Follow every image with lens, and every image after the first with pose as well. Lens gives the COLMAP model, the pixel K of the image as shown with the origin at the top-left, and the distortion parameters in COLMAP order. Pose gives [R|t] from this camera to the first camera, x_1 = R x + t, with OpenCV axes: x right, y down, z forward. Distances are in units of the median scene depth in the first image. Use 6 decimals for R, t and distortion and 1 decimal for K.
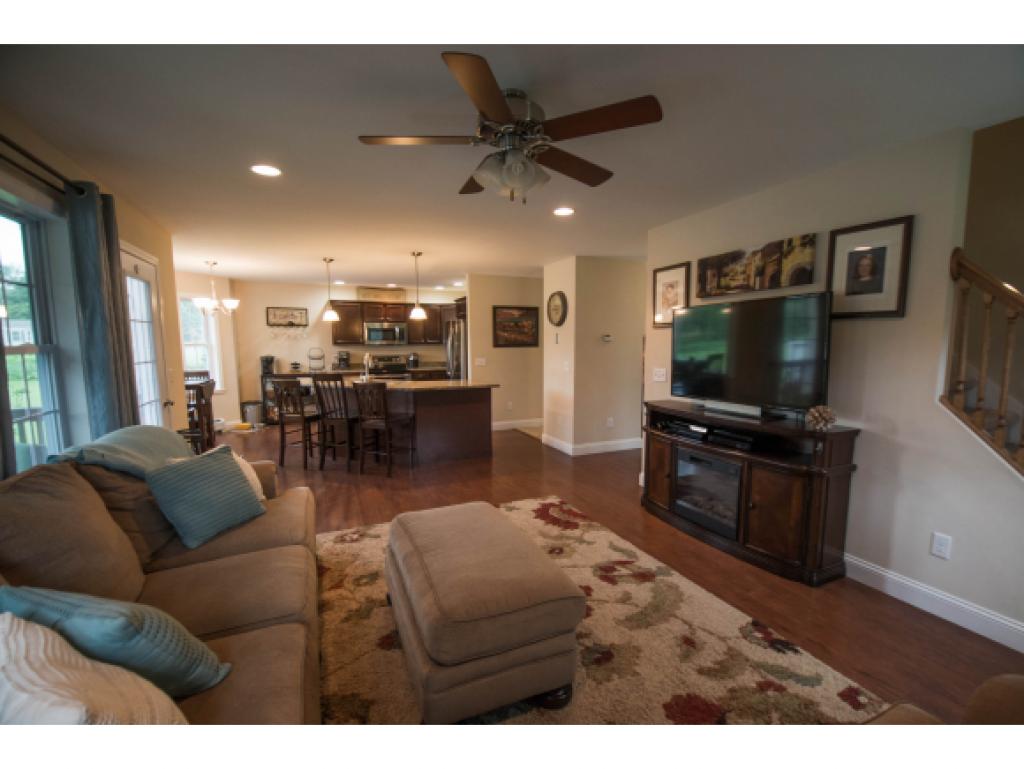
lens RADIAL K [[443.0, 0, 522.3], [0, 443.0, 393.0], [0, 0, 1]] dist [-0.001033, -0.000764]
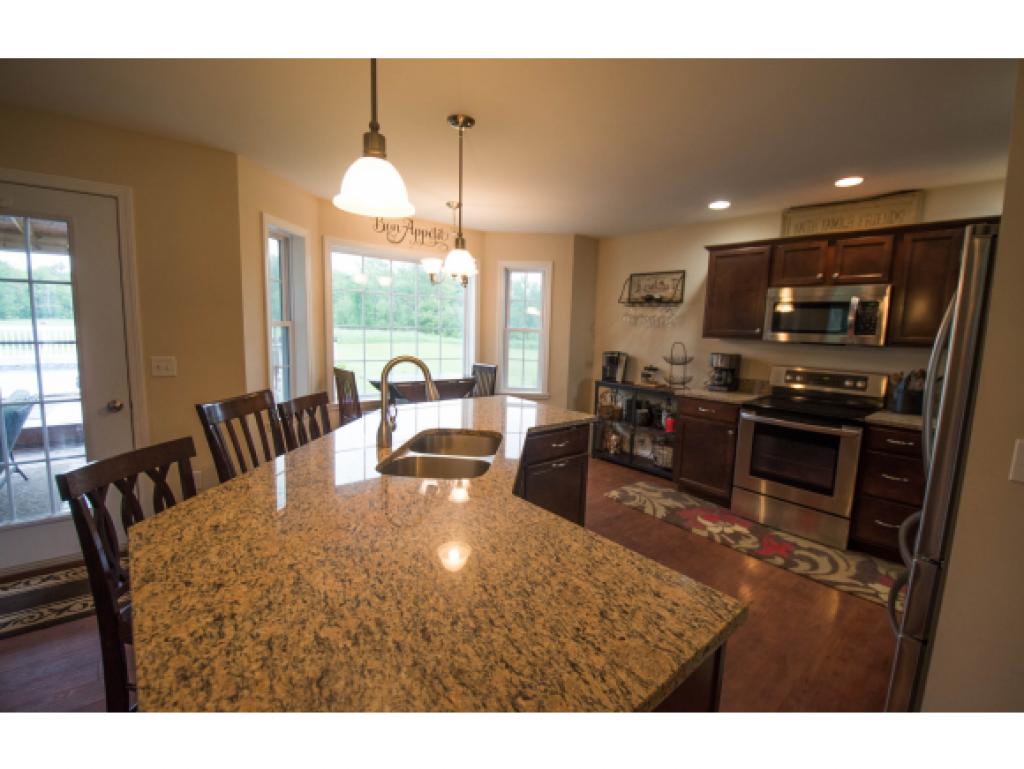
lens RADIAL K [[445.1, 0, 522.8], [0, 445.1, 383.2], [0, 0, 1]] dist [0.021195, -0.026660]
pose [[0.279329, 0.130573, -0.951276, 0.000275], [-0.139427, 0.985726, 0.094361, -0.078723], [0.950019, 0.106276, 0.293547, 0.673869]]
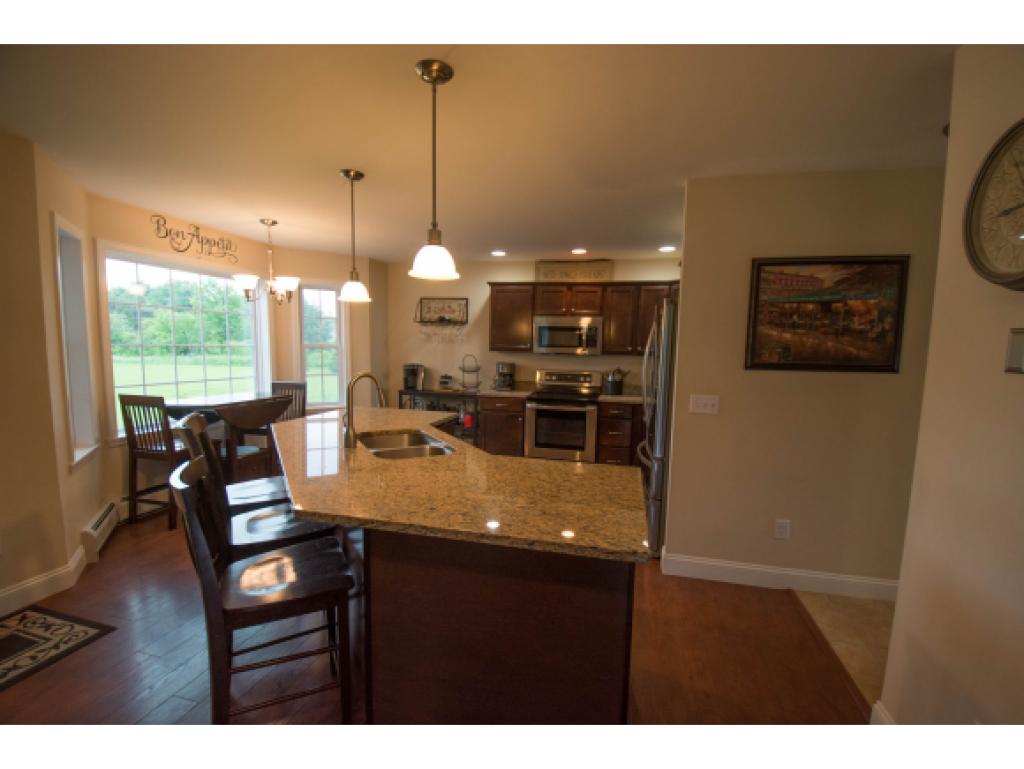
lens RADIAL K [[443.0, 0, 522.3], [0, 443.0, 393.0], [0, 0, 1]] dist [-0.001033, -0.000764]
pose [[0.783839, 0.084492, -0.615189, 0.018367], [-0.094590, 0.995385, 0.016188, -0.063363], [0.613717, 0.045502, 0.788214, 0.522579]]
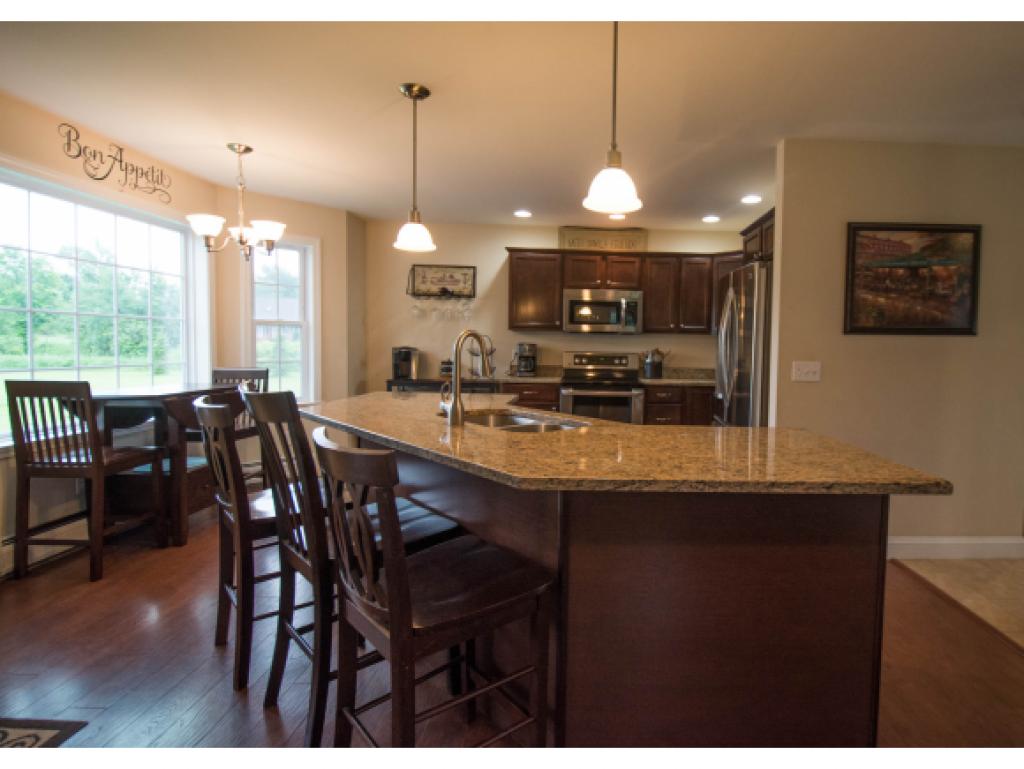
lens RADIAL K [[515.6, 0, 602.1], [0, 515.6, 369.7], [0, 0, 1]] dist [-0.001421, -0.009733]
pose [[0.919495, 0.037779, -0.391281, -0.072325], [-0.064816, 0.996318, -0.056119, -0.032085], [0.387721, 0.076963, 0.918558, 0.471169]]
